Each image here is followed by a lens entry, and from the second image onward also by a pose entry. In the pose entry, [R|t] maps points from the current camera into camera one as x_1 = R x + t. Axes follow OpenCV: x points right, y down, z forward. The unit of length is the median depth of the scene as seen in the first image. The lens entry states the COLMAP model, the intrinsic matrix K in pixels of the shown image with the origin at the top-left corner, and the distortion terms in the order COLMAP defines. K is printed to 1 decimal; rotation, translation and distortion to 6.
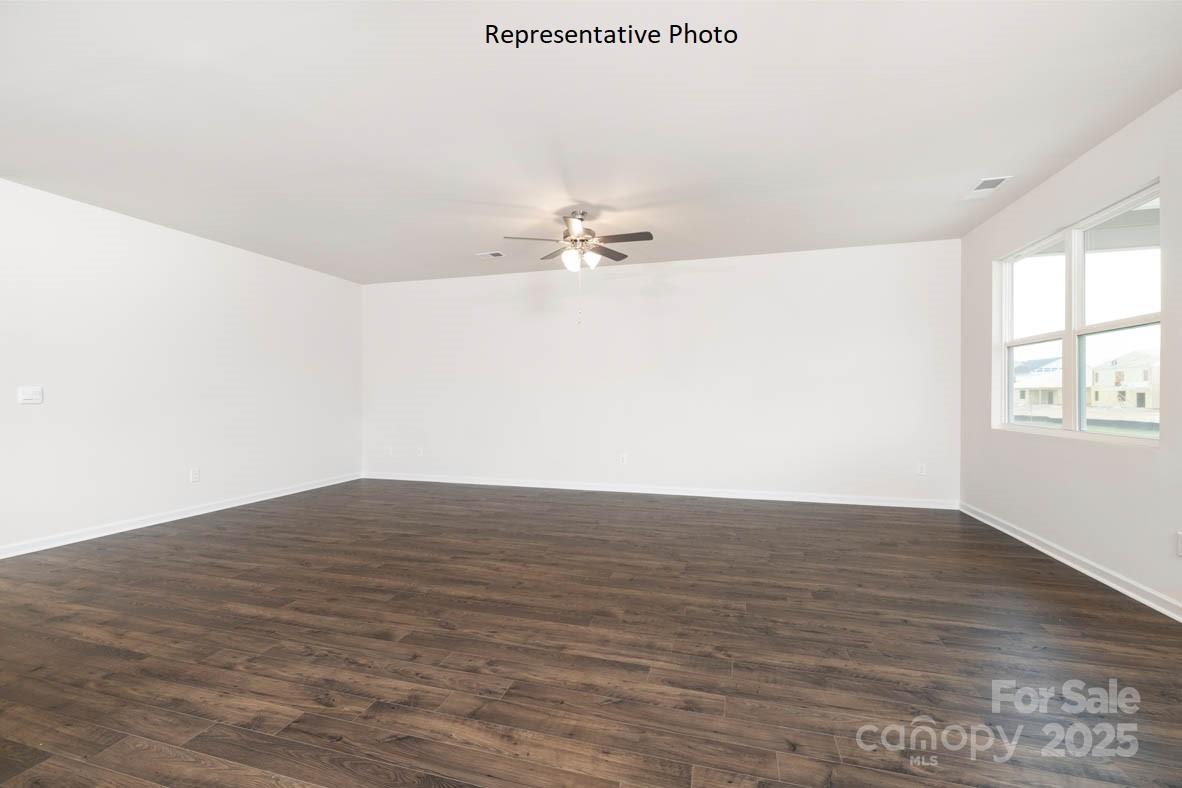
lens RADIAL K [[497.2, 0, 590.2], [0, 497.2, 392.4], [0, 0, 1]] dist [-0.004526, 0.001107]
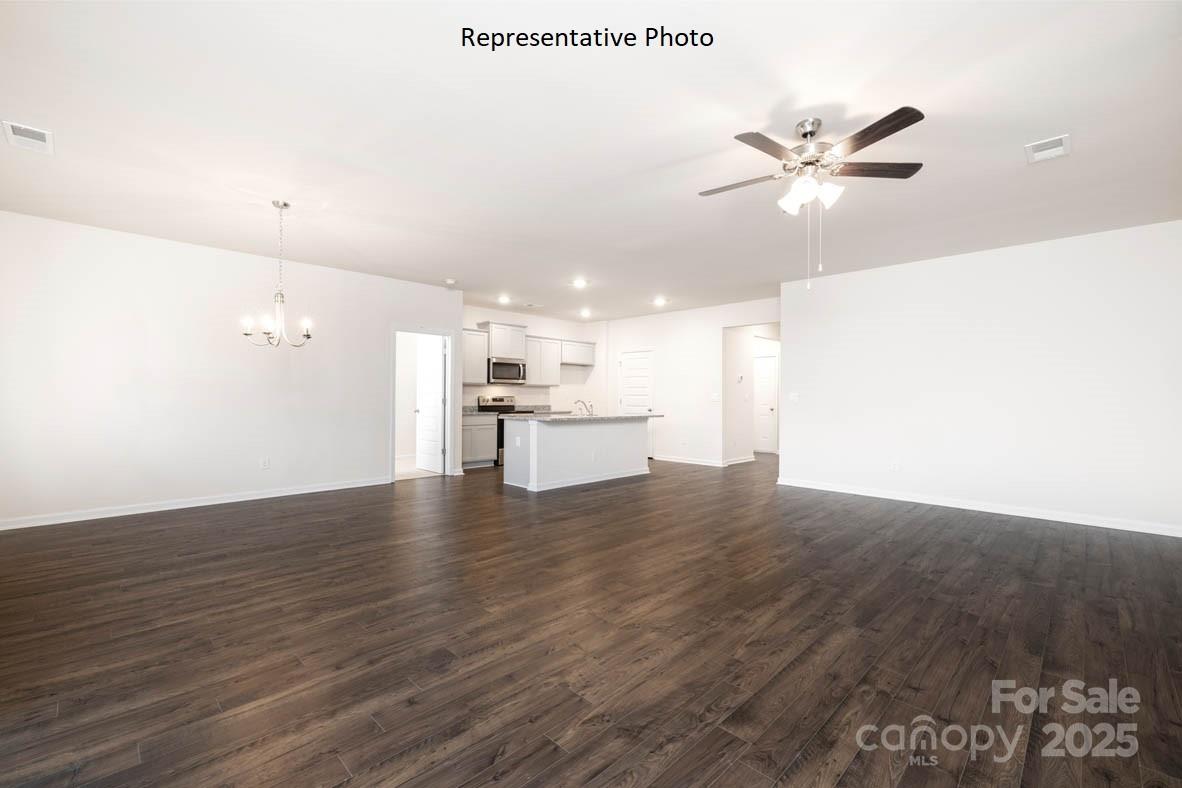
lens RADIAL K [[497.2, 0, 587.2], [0, 497.2, 396.3], [0, 0, 1]] dist [-0.004526, 0.001107]
pose [[-0.482934, -0.001896, -0.875655, 0.859277], [-0.002263, 0.999997, -0.000917, 0.003241], [0.875654, 0.001539, -0.482936, 1.305853]]
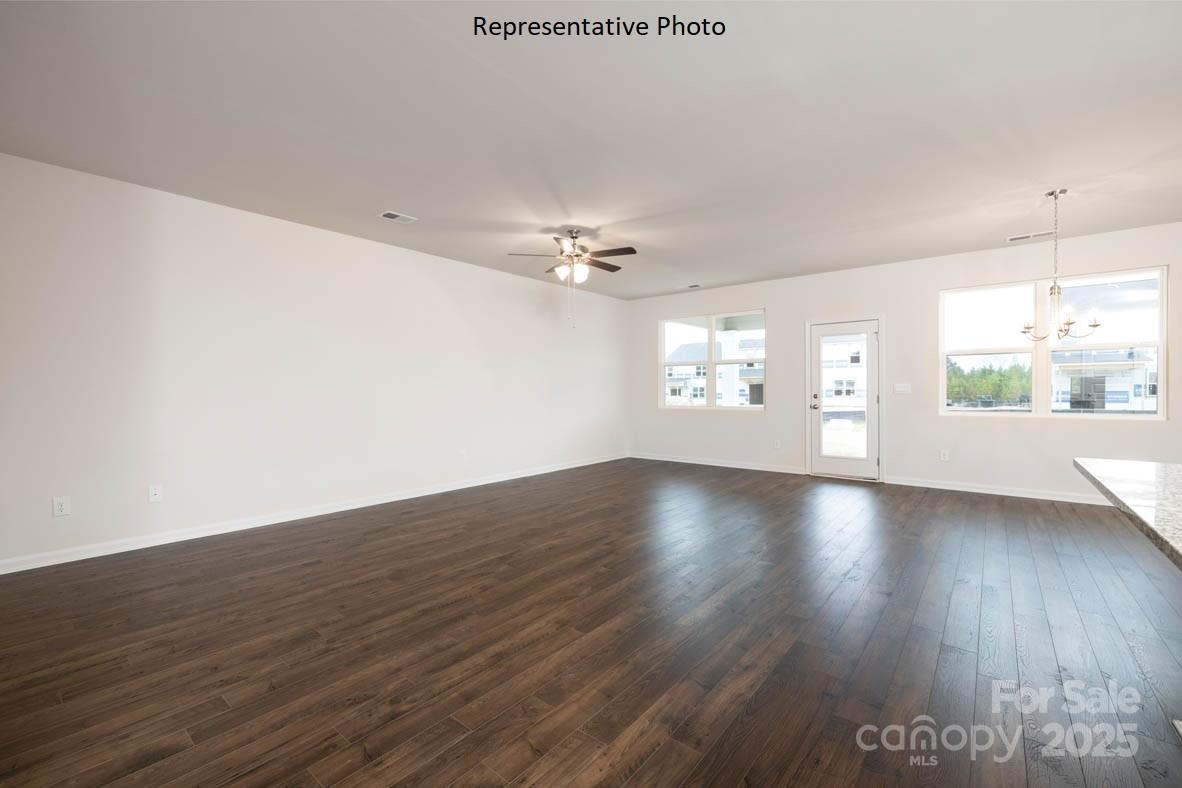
lens RADIAL K [[497.2, 0, 582.5], [0, 497.2, 393.5], [0, 0, 1]] dist [-0.004526, 0.001107]
pose [[0.400672, -0.004673, 0.916209, -1.302427], [0.003110, 0.999988, 0.003740, 0.007644], [-0.916216, 0.001351, 0.400682, 0.645487]]
